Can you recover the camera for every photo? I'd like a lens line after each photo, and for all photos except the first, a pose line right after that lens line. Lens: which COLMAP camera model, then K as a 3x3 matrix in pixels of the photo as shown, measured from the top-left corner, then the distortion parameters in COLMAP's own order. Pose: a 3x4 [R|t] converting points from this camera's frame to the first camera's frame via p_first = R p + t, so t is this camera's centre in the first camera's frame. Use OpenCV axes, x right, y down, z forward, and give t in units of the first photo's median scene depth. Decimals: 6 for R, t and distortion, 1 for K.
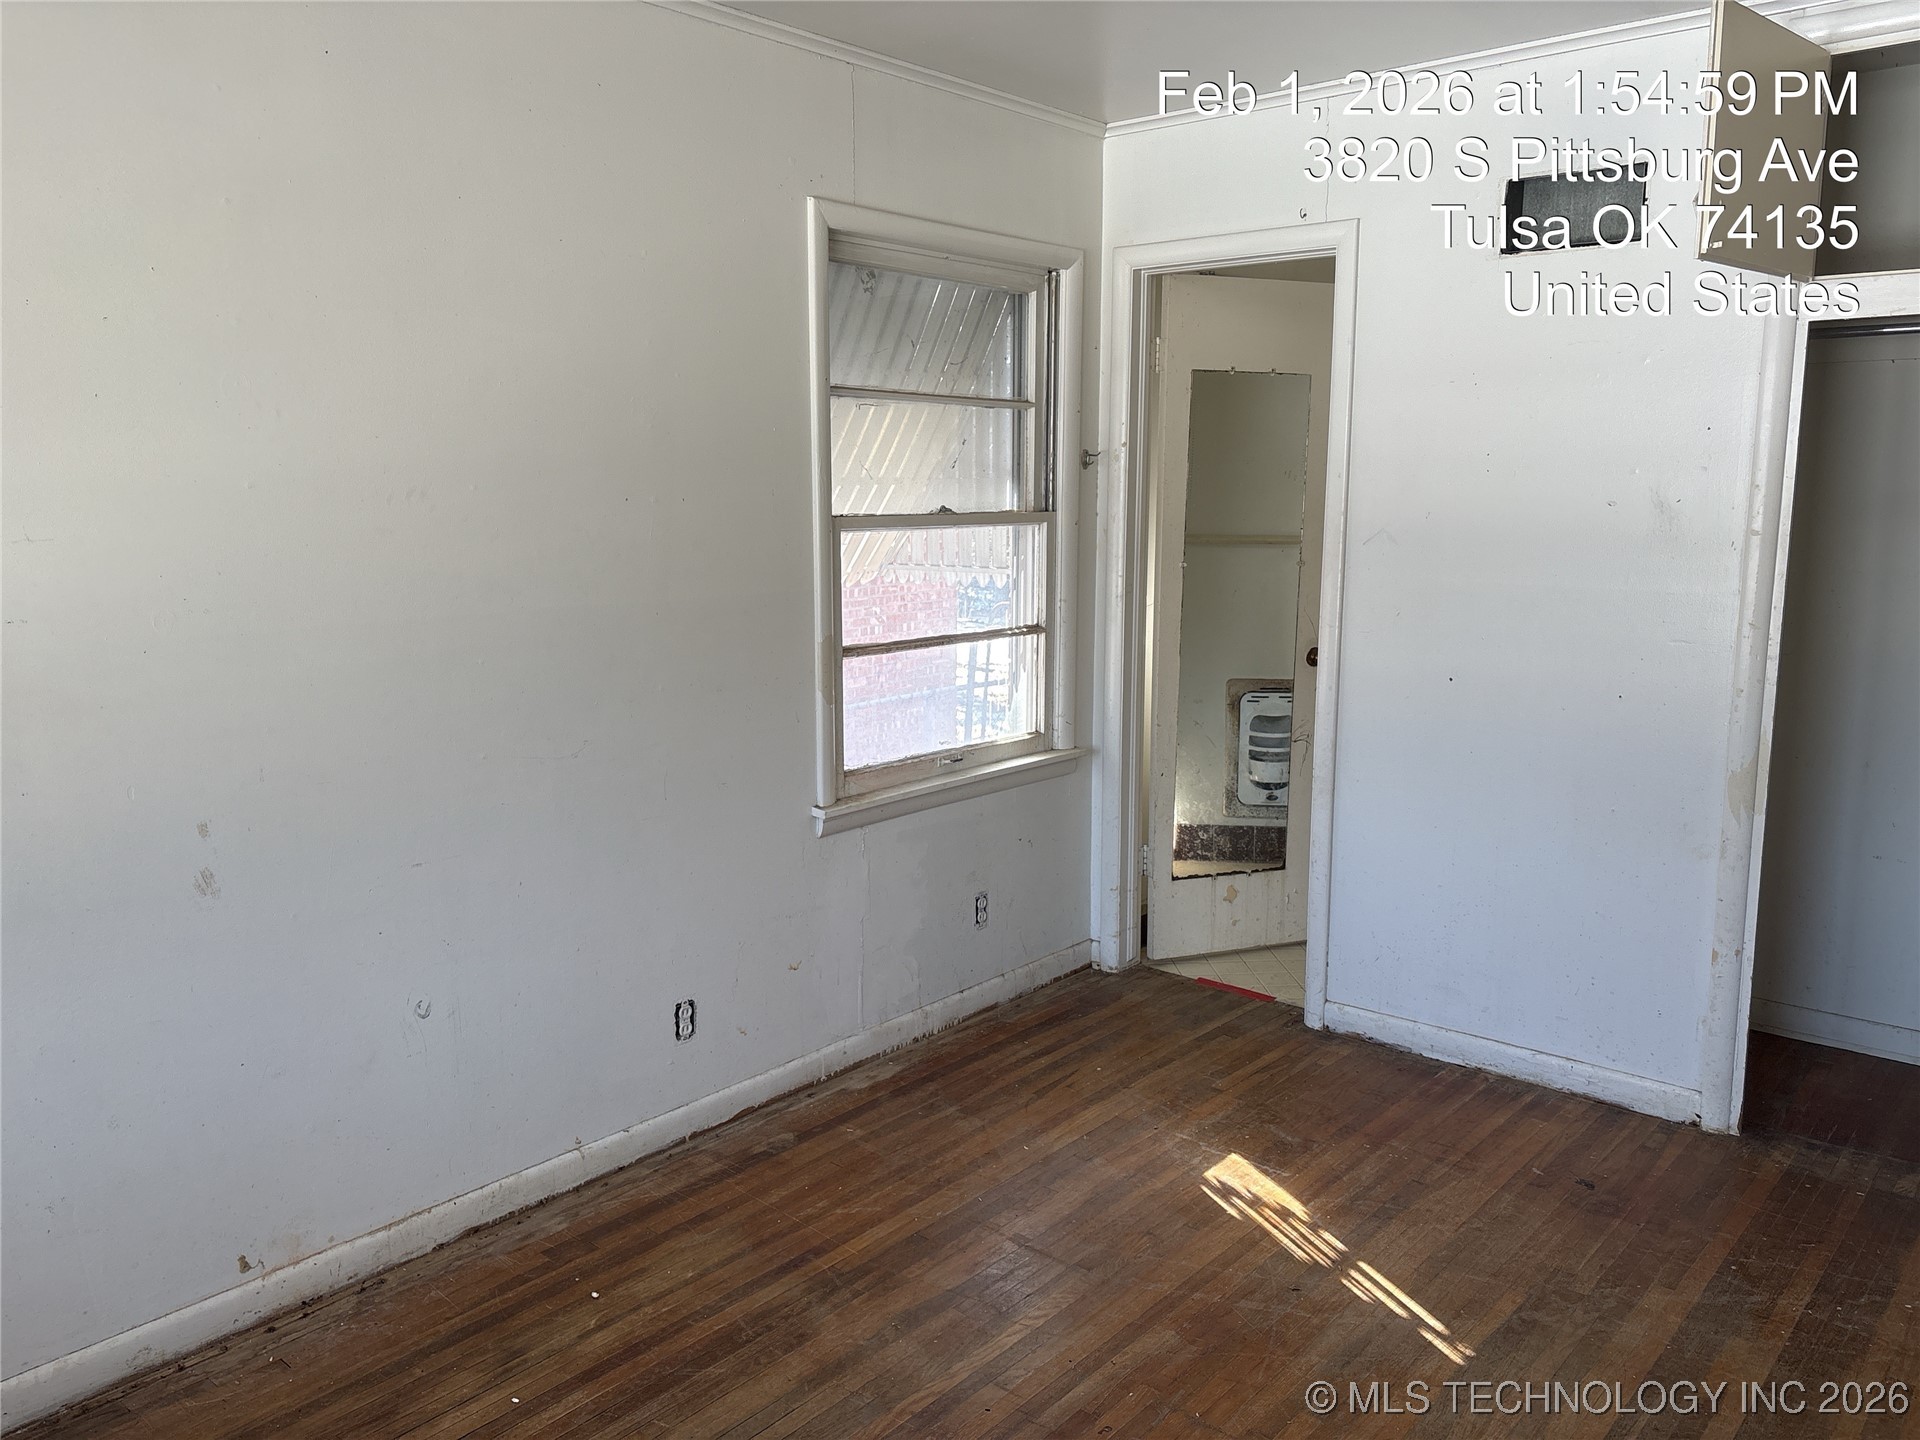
lens RADIAL K [[1422.5, 0, 958.1], [0, 1422.5, 692.3], [0, 0, 1]] dist [0.029042, -0.007089]
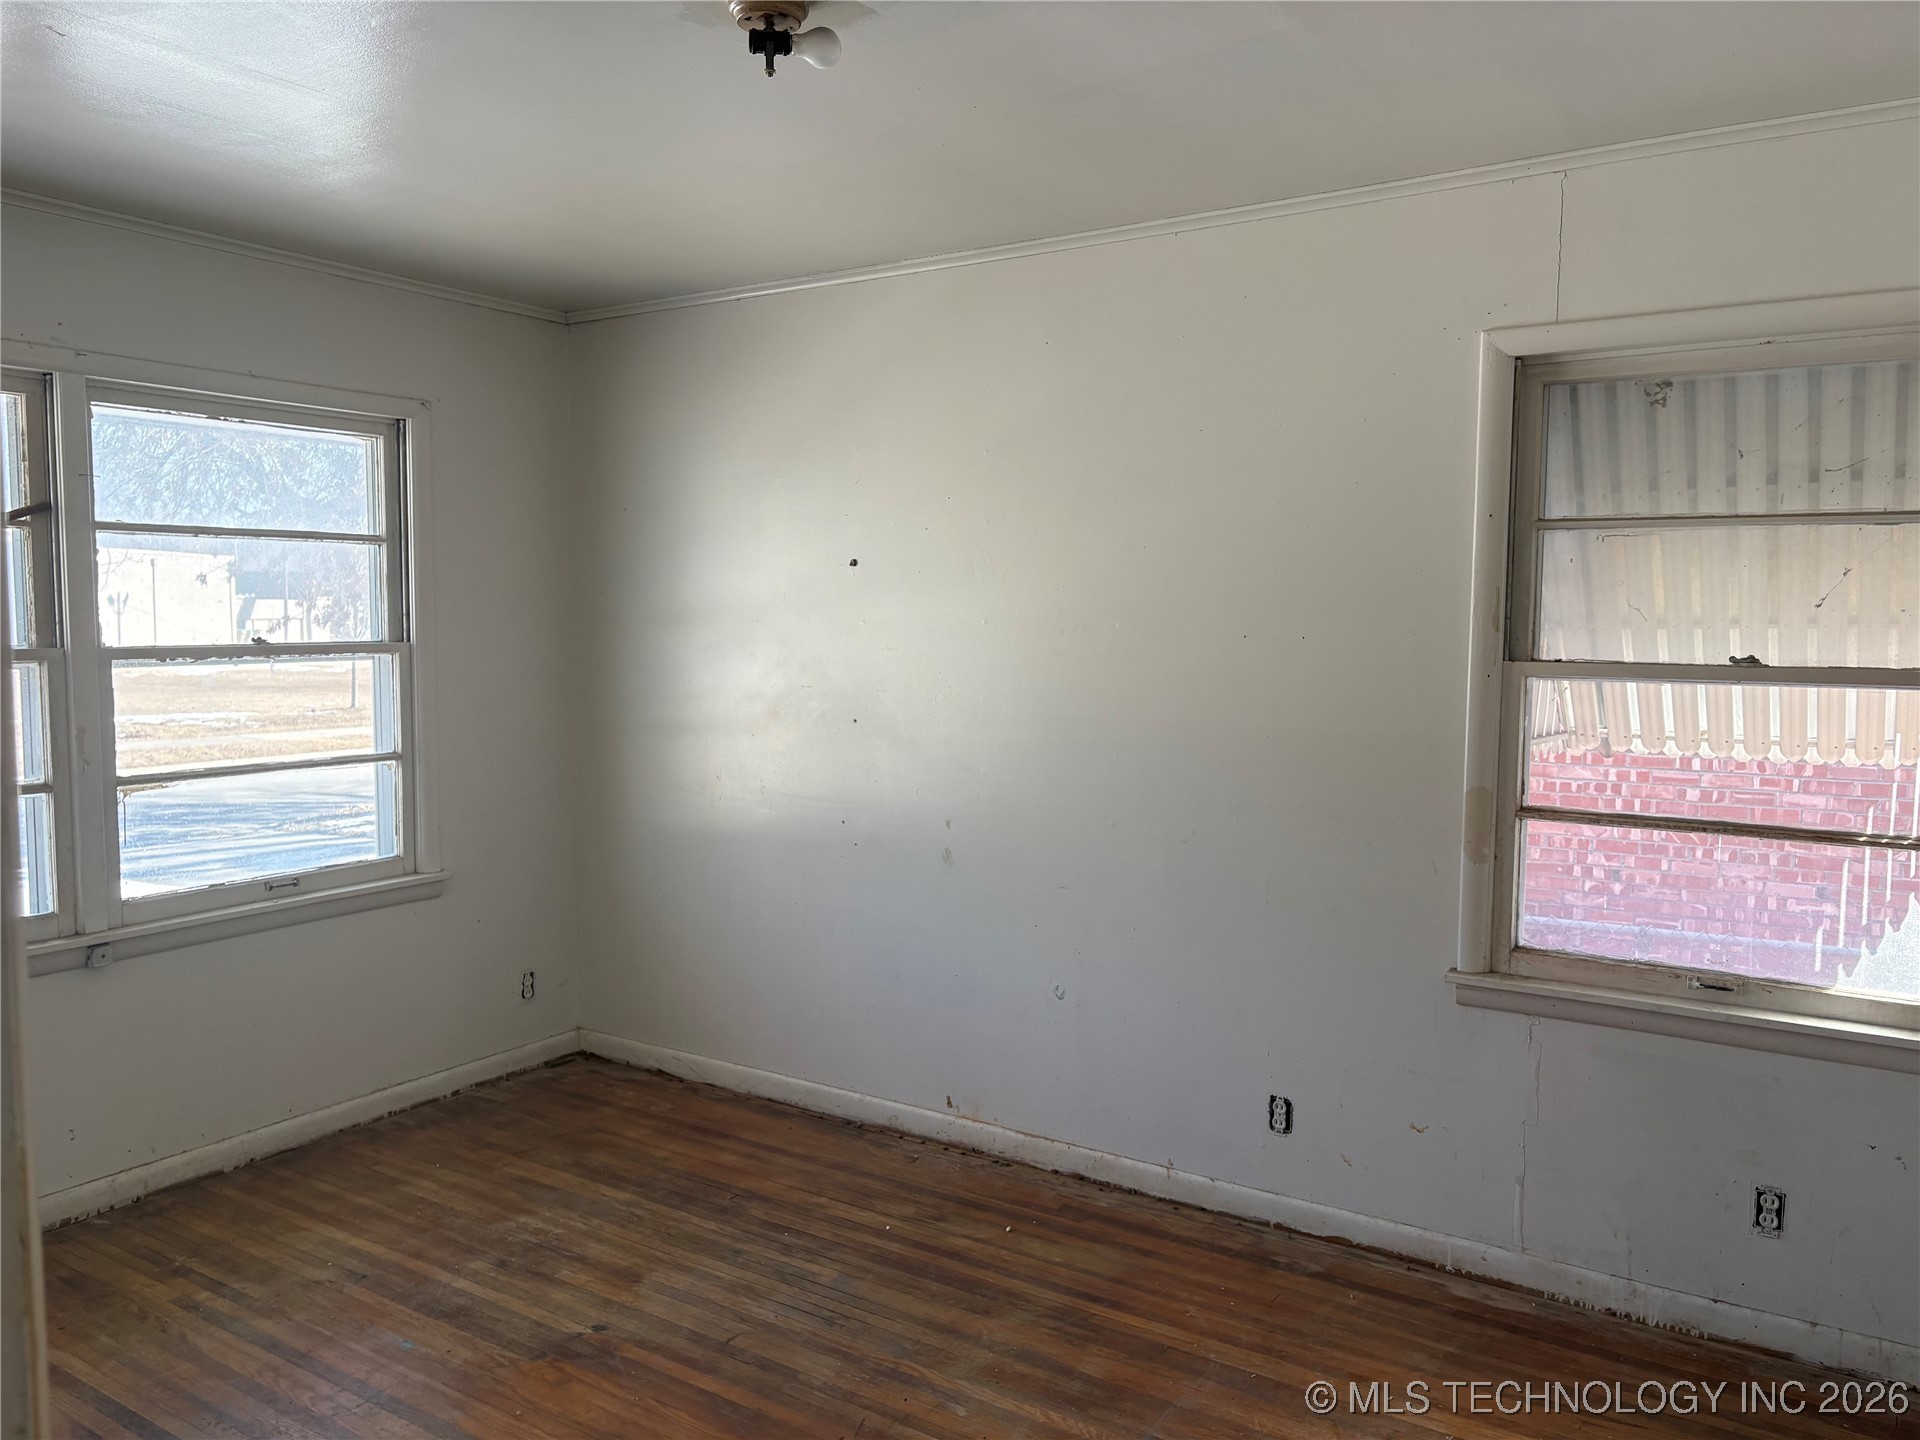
lens RADIAL K [[1409.8, 0, 960.0], [0, 1409.8, 720.0], [0, 0, 1]] dist [0.045527, 0.002467]
pose [[0.166984, 0.082473, -0.982504, 0.787965], [-0.155877, 0.986171, 0.056289, -0.085980], [0.973560, 0.143751, 0.177530, 0.524190]]
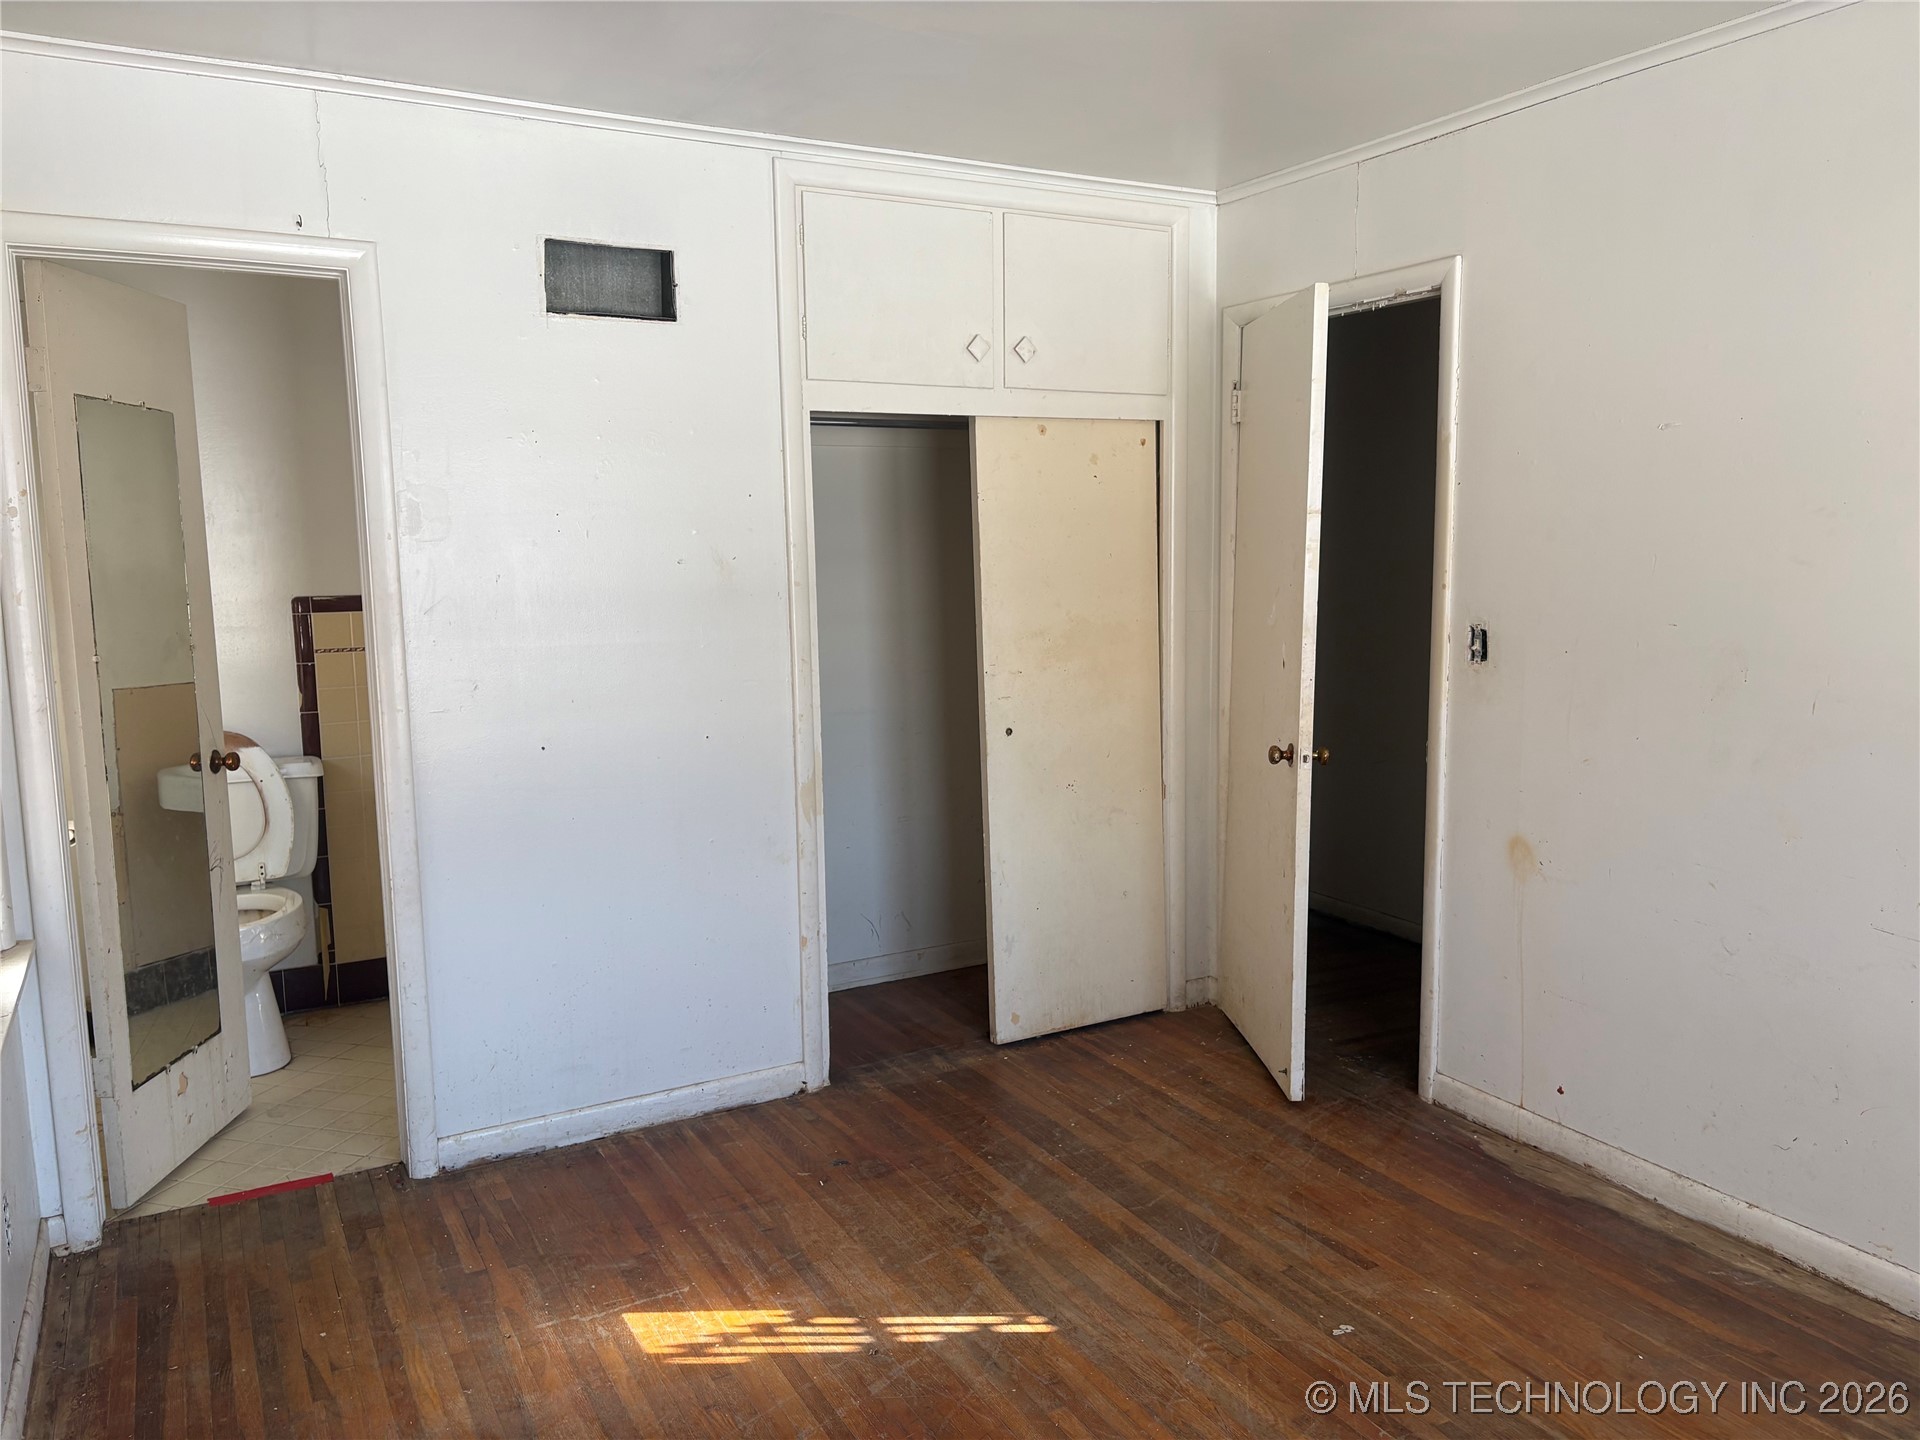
lens RADIAL K [[1442.3, 0, 960.0], [0, 1442.3, 720.0], [0, 0, 1]] dist [0.016964, -0.001325]
pose [[0.365767, -0.126057, 0.922130, -0.484029], [0.154862, 0.985217, 0.073254, -0.060427], [-0.917732, 0.116009, 0.379881, 0.413301]]
